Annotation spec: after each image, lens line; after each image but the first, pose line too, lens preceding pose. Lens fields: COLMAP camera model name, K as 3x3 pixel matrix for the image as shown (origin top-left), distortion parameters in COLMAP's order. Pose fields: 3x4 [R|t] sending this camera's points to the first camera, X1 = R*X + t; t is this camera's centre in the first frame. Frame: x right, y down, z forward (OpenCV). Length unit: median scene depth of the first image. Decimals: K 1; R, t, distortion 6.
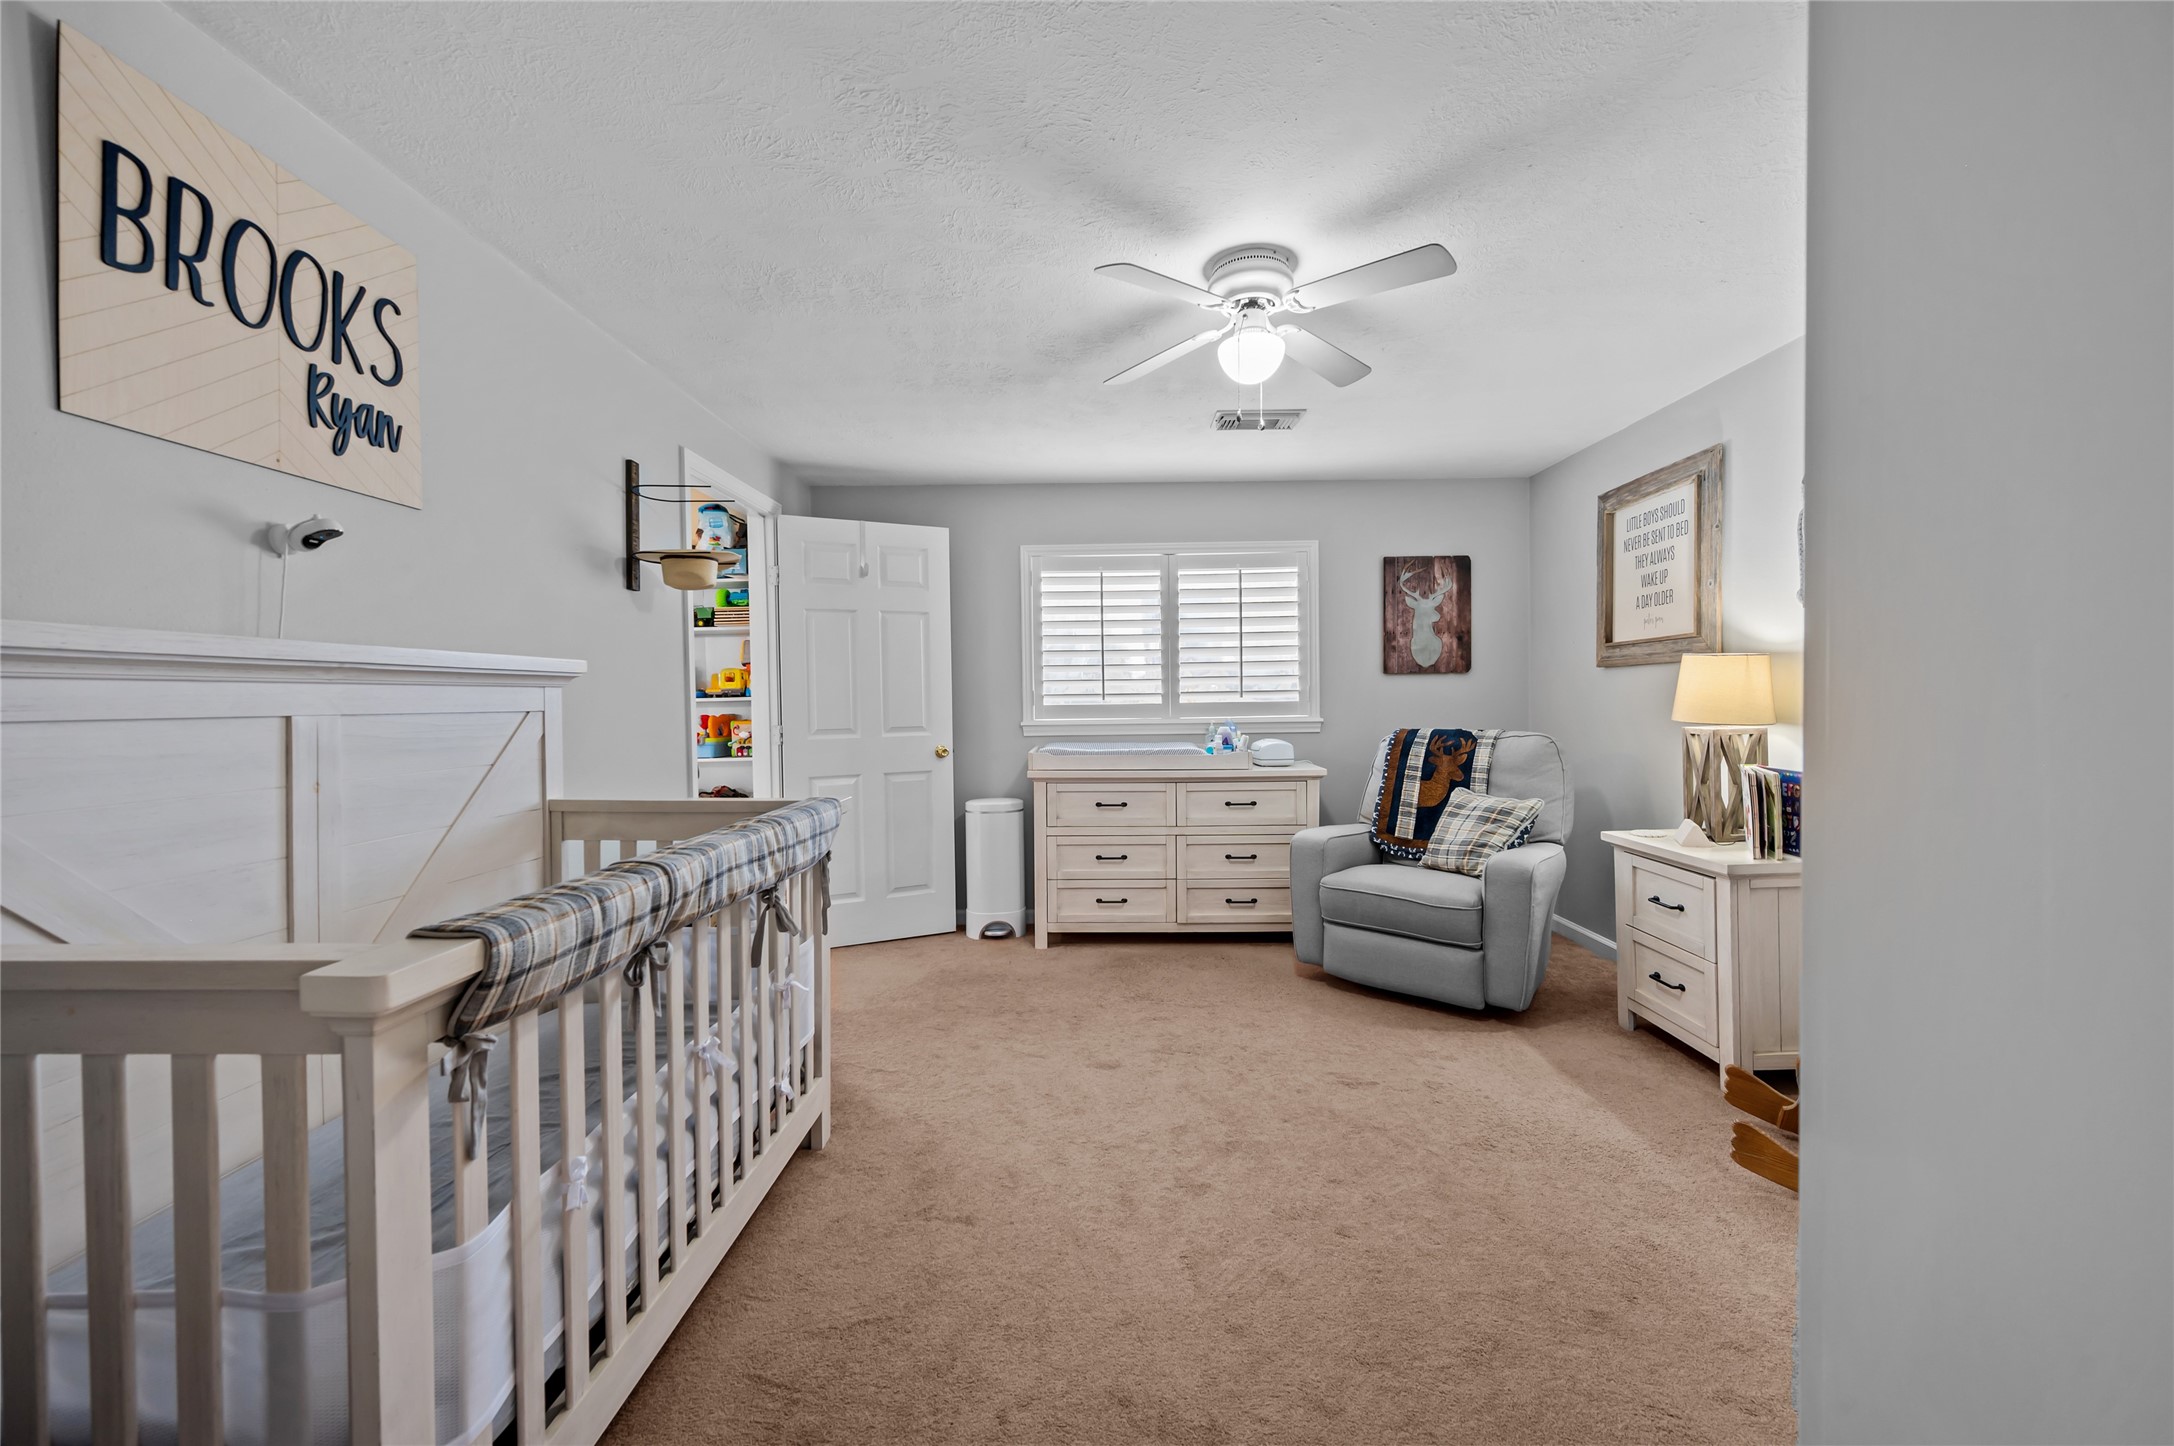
lens RADIAL K [[867.2, 0, 1081.5], [0, 867.2, 690.6], [0, 0, 1]] dist [-0.001933, 0.000052]
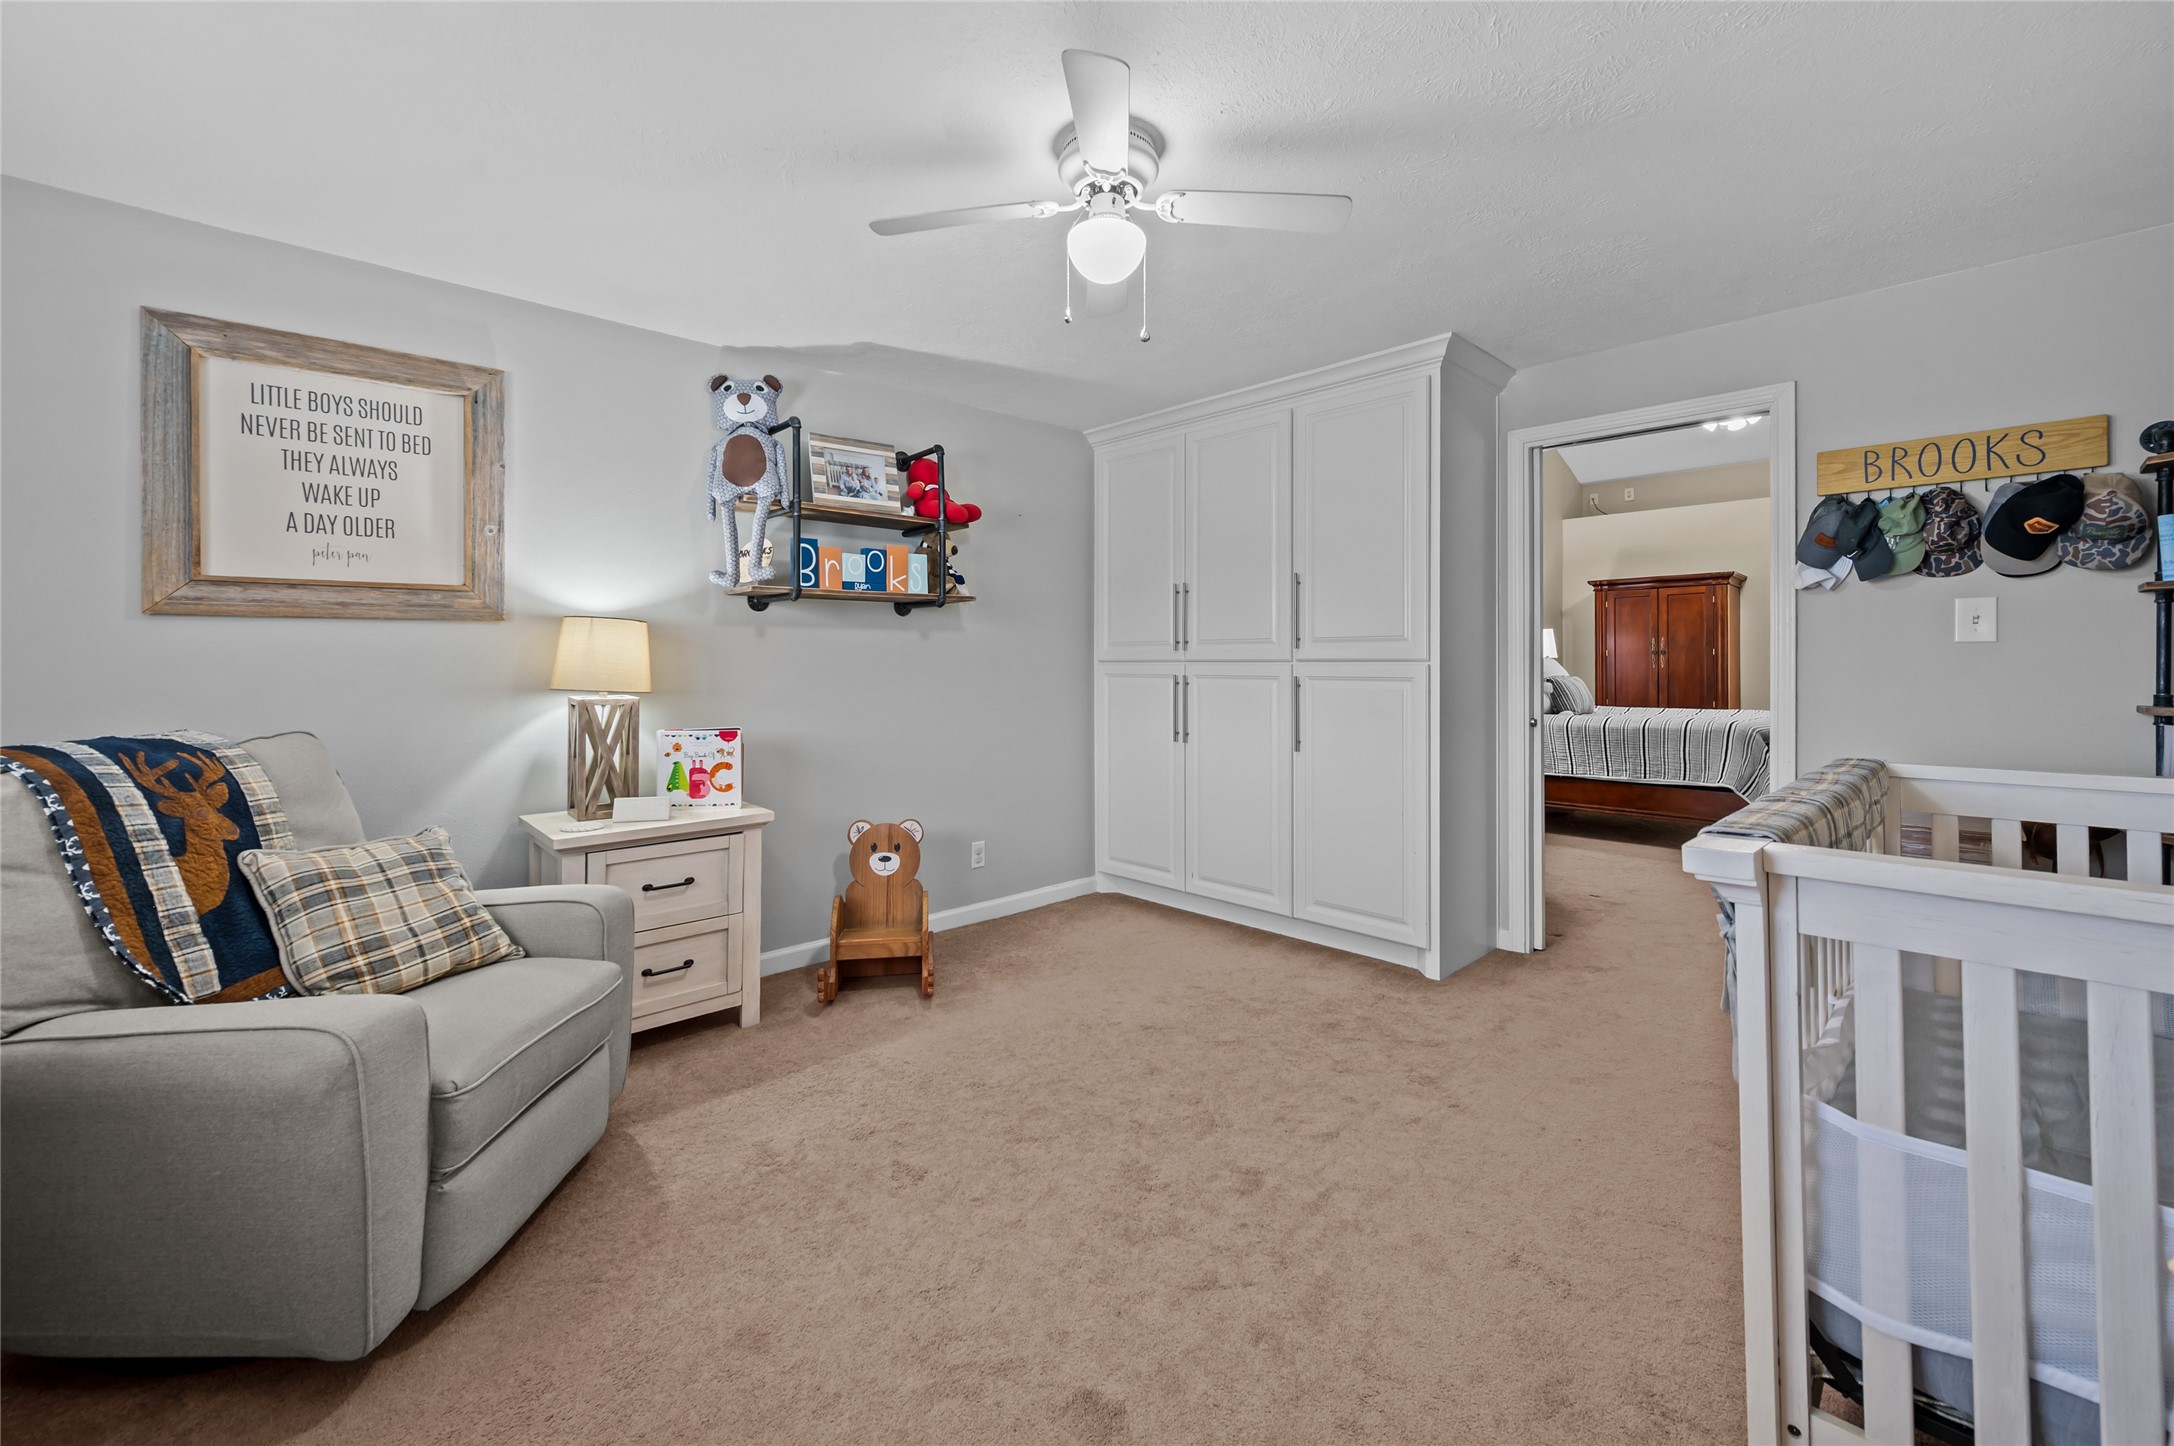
lens RADIAL K [[884.8, 0, 1086.2], [0, 884.8, 648.2], [0, 0, 1]] dist [0.001500, 0.000431]
pose [[-0.695648, 0.024260, 0.717973, -0.256488], [0.006233, 0.999596, -0.027737, 0.016144], [-0.718356, -0.014820, -0.695518, 1.054343]]
